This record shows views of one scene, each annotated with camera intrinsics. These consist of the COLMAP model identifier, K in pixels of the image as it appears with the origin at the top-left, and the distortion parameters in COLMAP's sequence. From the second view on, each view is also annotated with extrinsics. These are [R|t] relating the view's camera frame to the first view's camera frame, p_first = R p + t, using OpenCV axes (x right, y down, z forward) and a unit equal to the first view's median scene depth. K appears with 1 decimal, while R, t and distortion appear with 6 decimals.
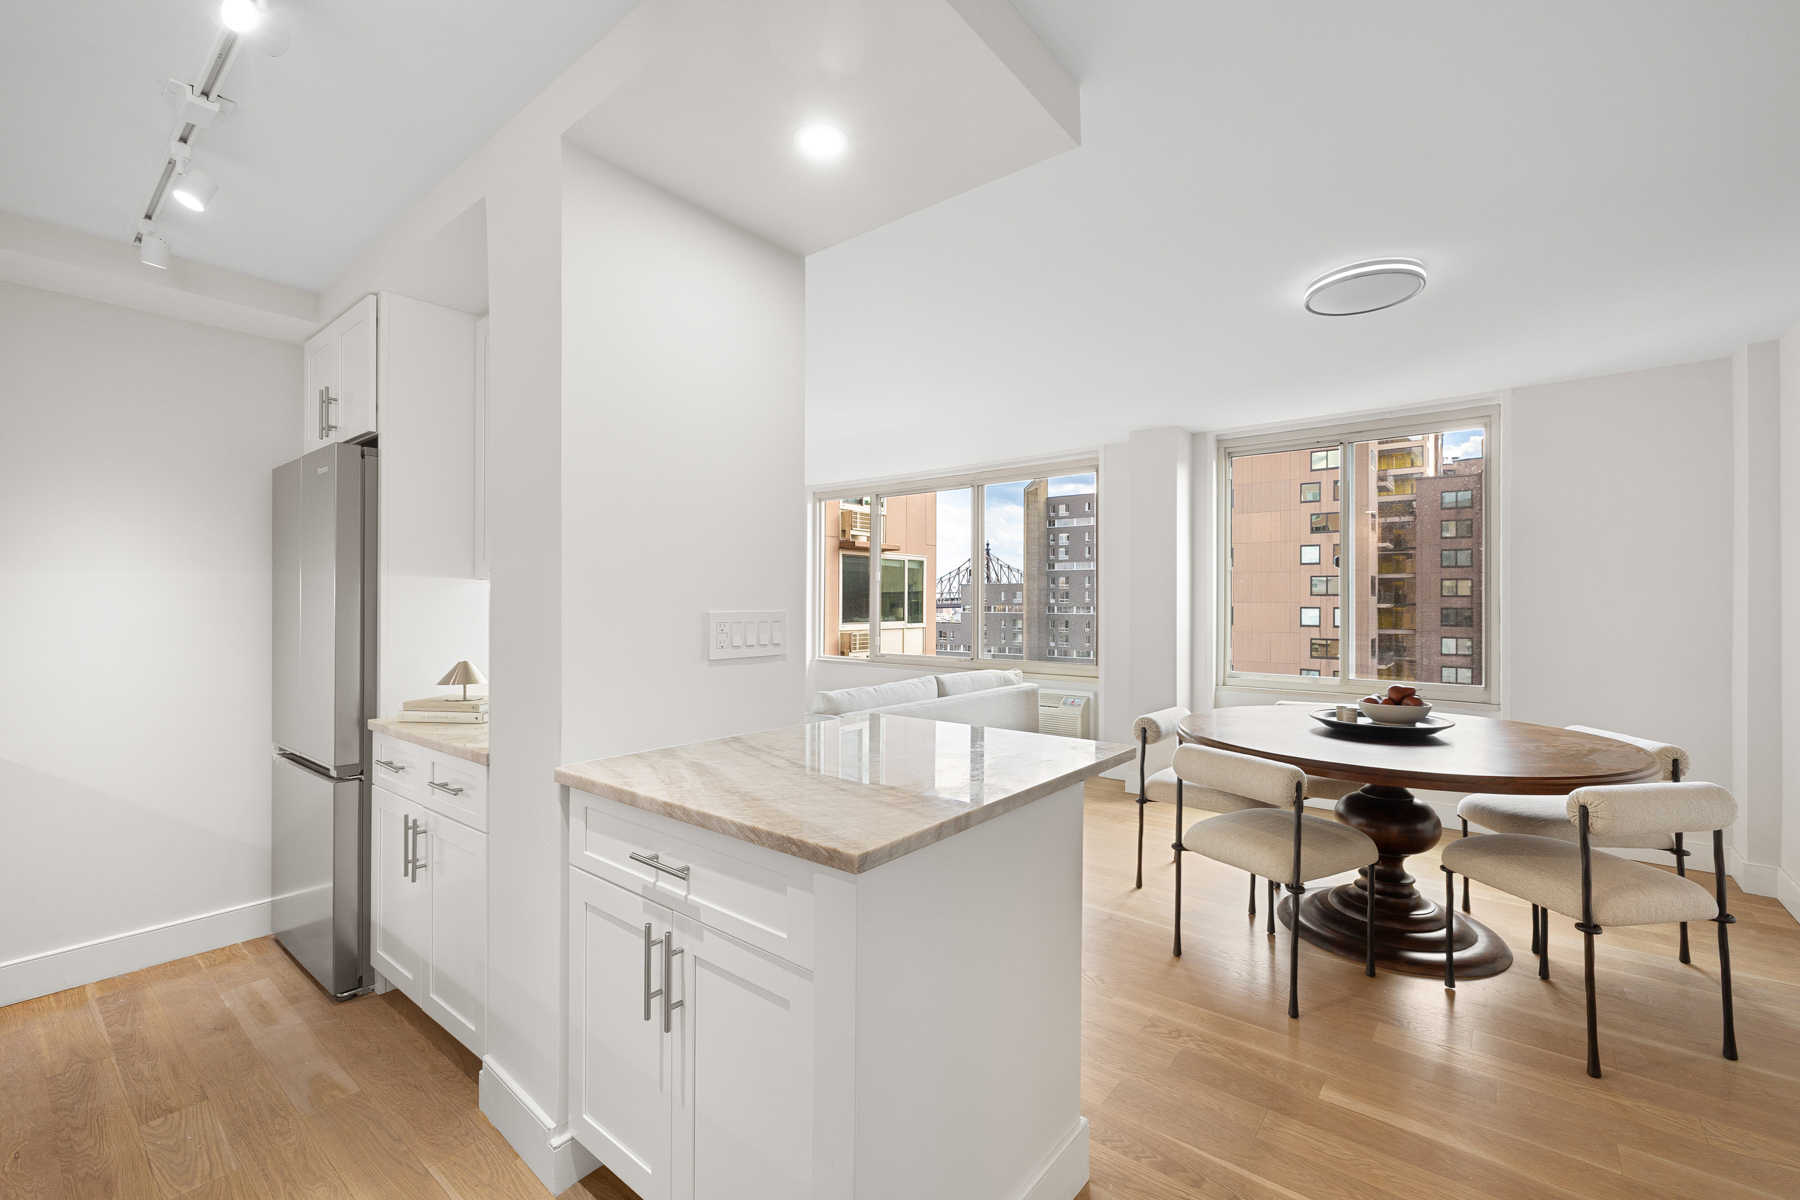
lens RADIAL K [[756.2, 0, 907.3], [0, 756.2, 599.0], [0, 0, 1]] dist [-0.000753, -0.000106]
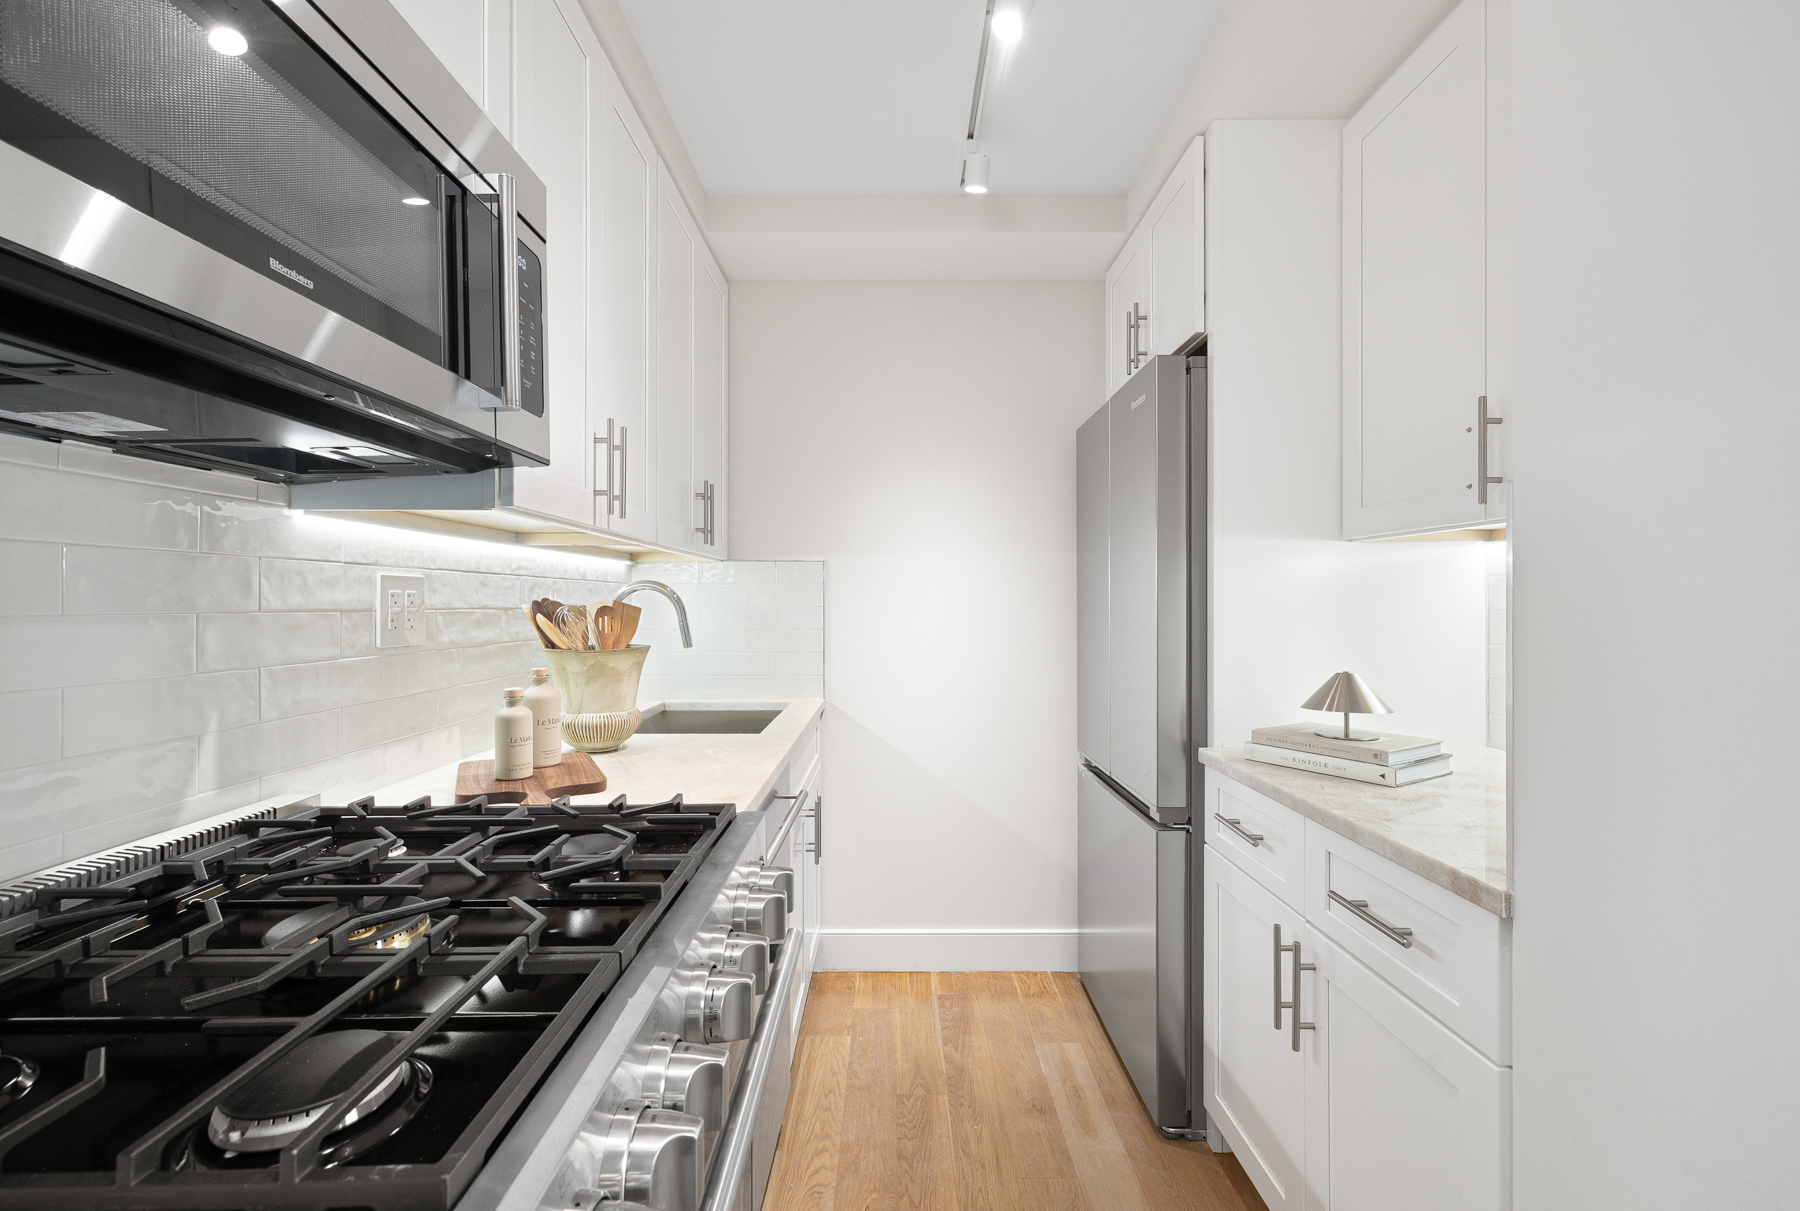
lens RADIAL K [[756.2, 0, 904.1], [0, 756.2, 606.1], [0, 0, 1]] dist [-0.000753, -0.000106]
pose [[0.632151, 0.000269, -0.774845, -0.336992], [0.005154, 0.999976, 0.004552, 0.024510], [0.774828, -0.006872, 0.632134, 0.344005]]
